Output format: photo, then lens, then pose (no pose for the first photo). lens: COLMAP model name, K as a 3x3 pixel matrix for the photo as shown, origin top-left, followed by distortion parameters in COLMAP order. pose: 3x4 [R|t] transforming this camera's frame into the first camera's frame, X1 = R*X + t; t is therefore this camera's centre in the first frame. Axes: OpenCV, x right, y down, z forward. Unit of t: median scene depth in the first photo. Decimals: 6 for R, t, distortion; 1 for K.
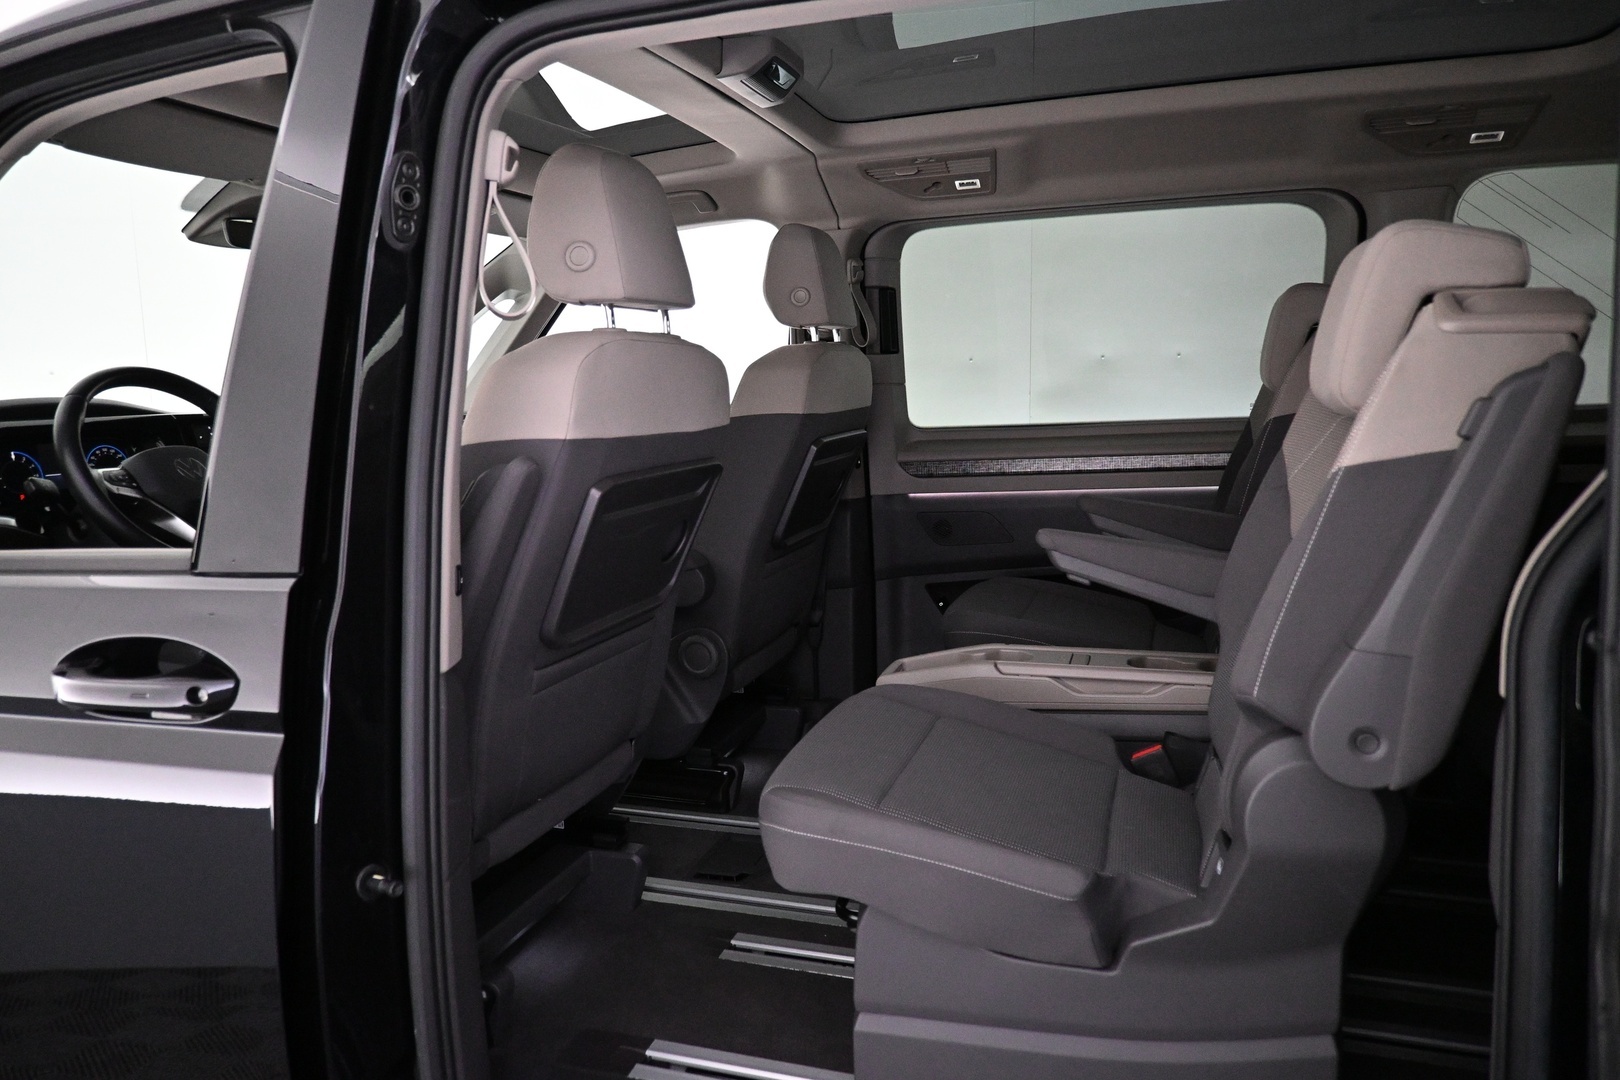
lens RADIAL K [[1089.0, 0, 810.0], [0, 1089.0, 540.0], [0, 0, 1]] dist [0.004064, 0.000033]
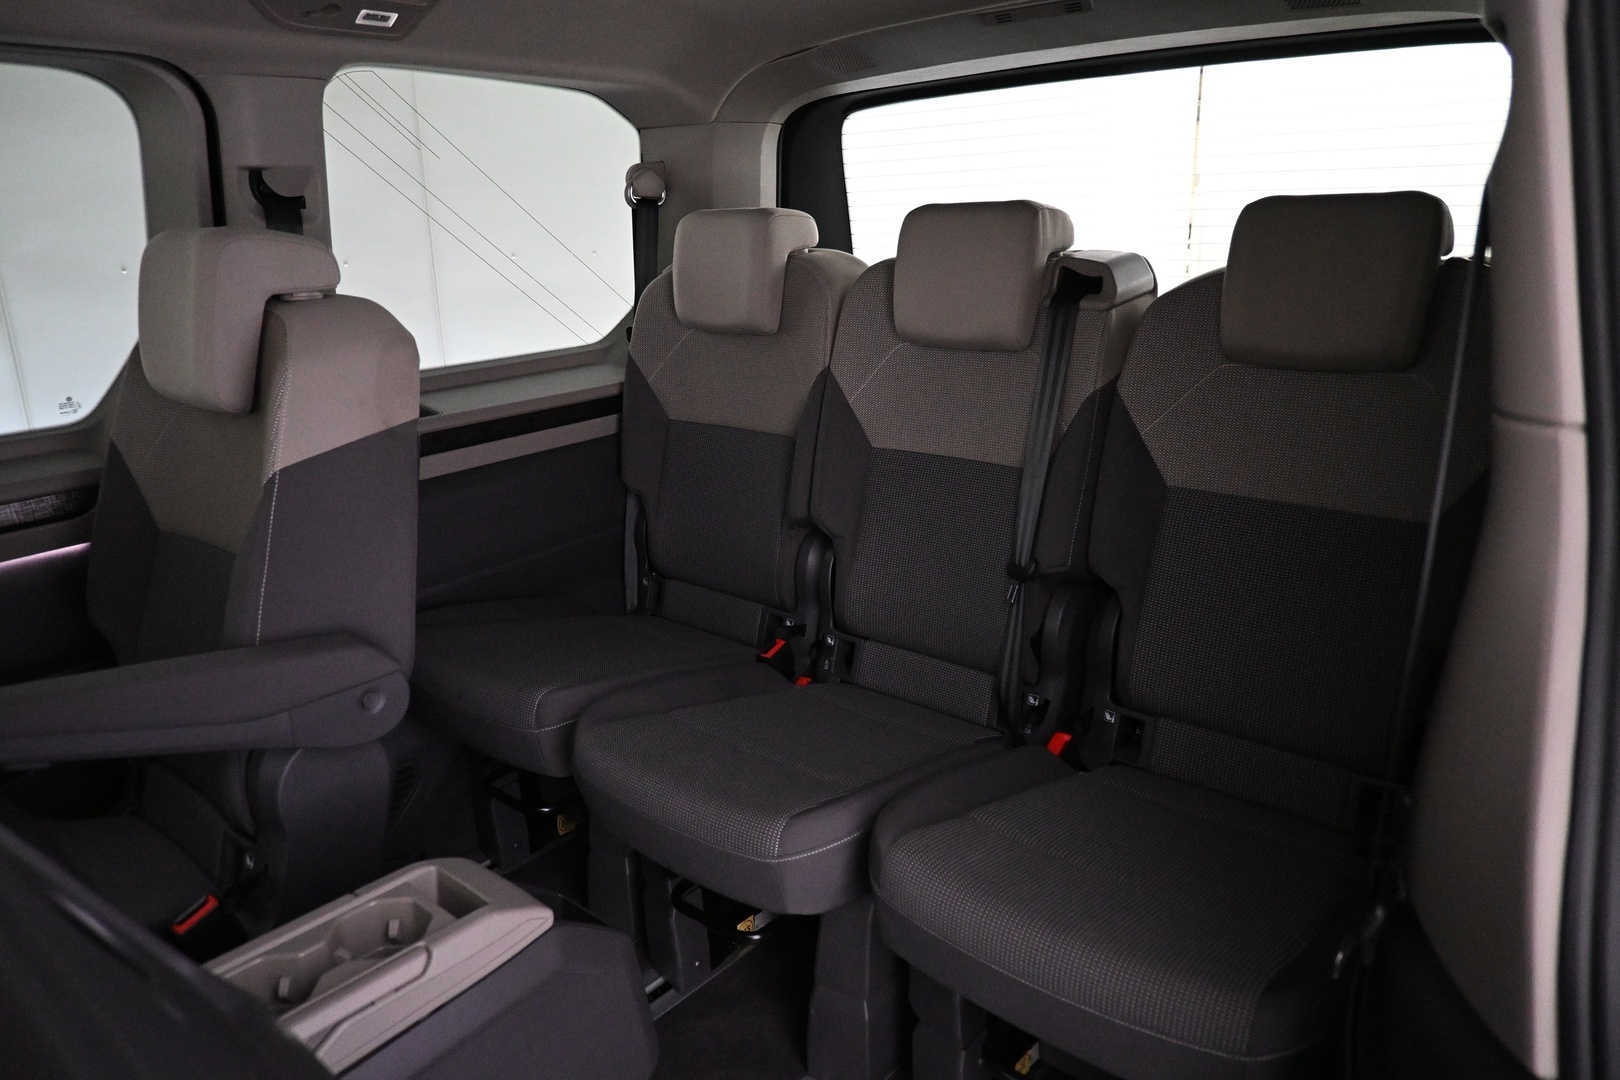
lens RADIAL K [[1091.3, 0, 810.0], [0, 1091.3, 540.0], [0, 0, 1]] dist [-0.006023, 0.000152]
pose [[0.389022, -0.244325, 0.888238, 0.009665], [0.151694, 0.968017, 0.199831, -0.136571], [-0.908653, 0.057002, 0.413643, 0.464325]]
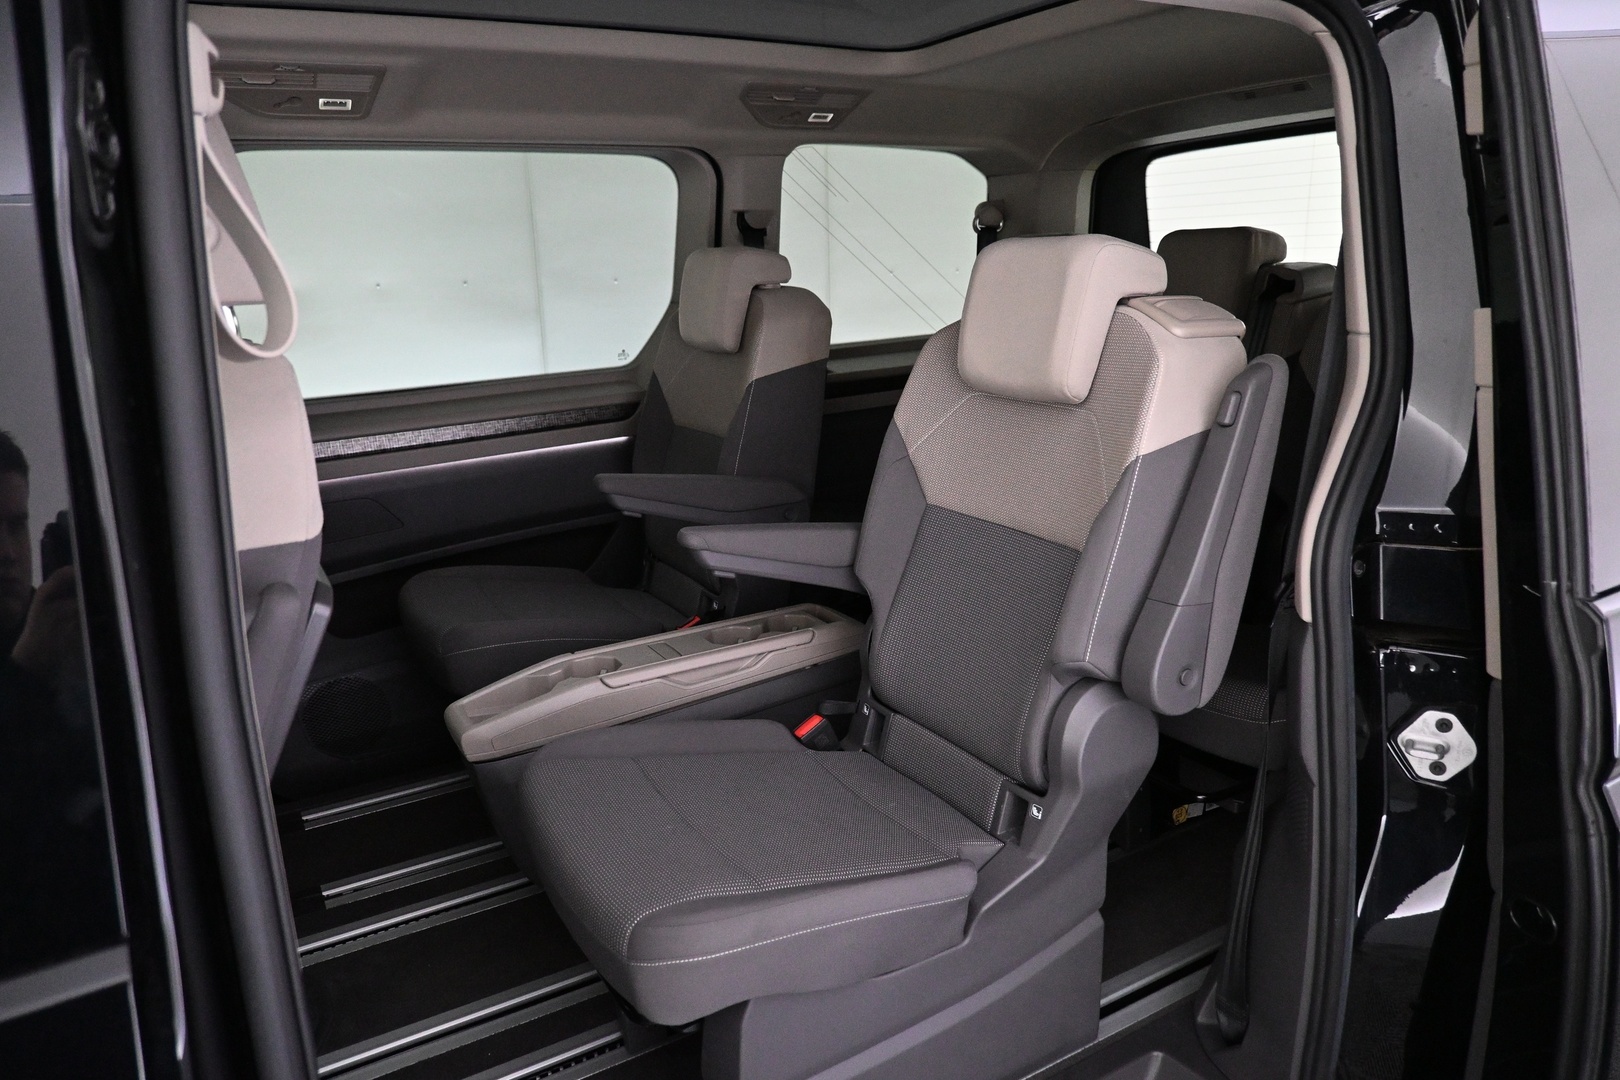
lens RADIAL K [[1091.3, 0, 810.0], [0, 1091.3, 540.0], [0, 0, 1]] dist [-0.006023, 0.000152]
pose [[0.667386, -0.182448, 0.722017, -0.300725], [0.122280, 0.983213, 0.135423, -0.087939], [-0.734604, -0.002091, 0.678493, 0.226663]]
